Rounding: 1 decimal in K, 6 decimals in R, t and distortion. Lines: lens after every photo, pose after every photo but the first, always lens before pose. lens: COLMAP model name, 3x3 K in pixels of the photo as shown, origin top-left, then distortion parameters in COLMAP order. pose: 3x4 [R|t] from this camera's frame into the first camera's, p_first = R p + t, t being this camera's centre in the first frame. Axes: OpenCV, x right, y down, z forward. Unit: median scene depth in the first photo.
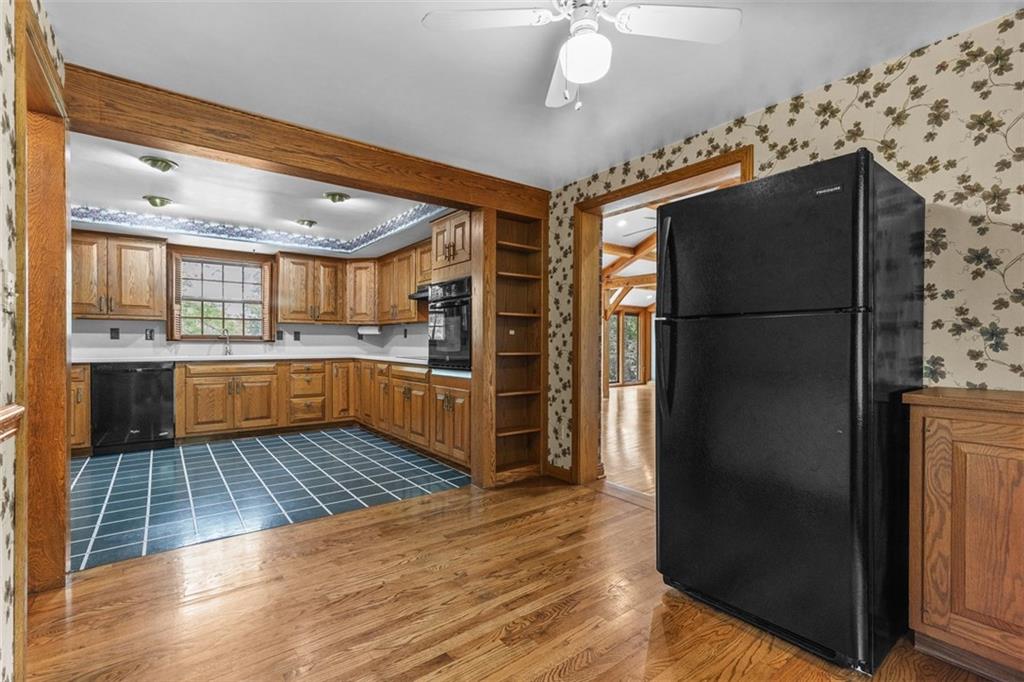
lens RADIAL K [[462.8, 0, 510.6], [0, 462.8, 342.0], [0, 0, 1]] dist [0.008633, -0.000806]
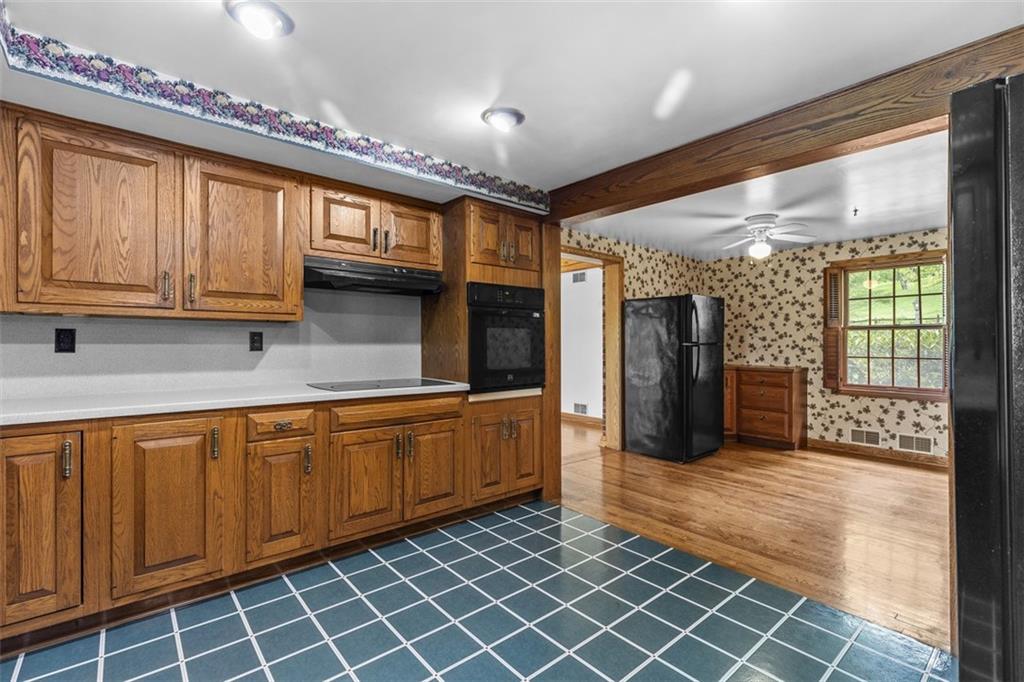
lens RADIAL K [[462.8, 0, 519.7], [0, 462.8, 340.4], [0, 0, 1]] dist [0.008633, -0.000806]
pose [[-0.064575, 0.006559, 0.997891, -1.179436], [-0.000327, 0.999978, -0.006594, -0.031565], [-0.997913, -0.000752, -0.064572, 1.246832]]
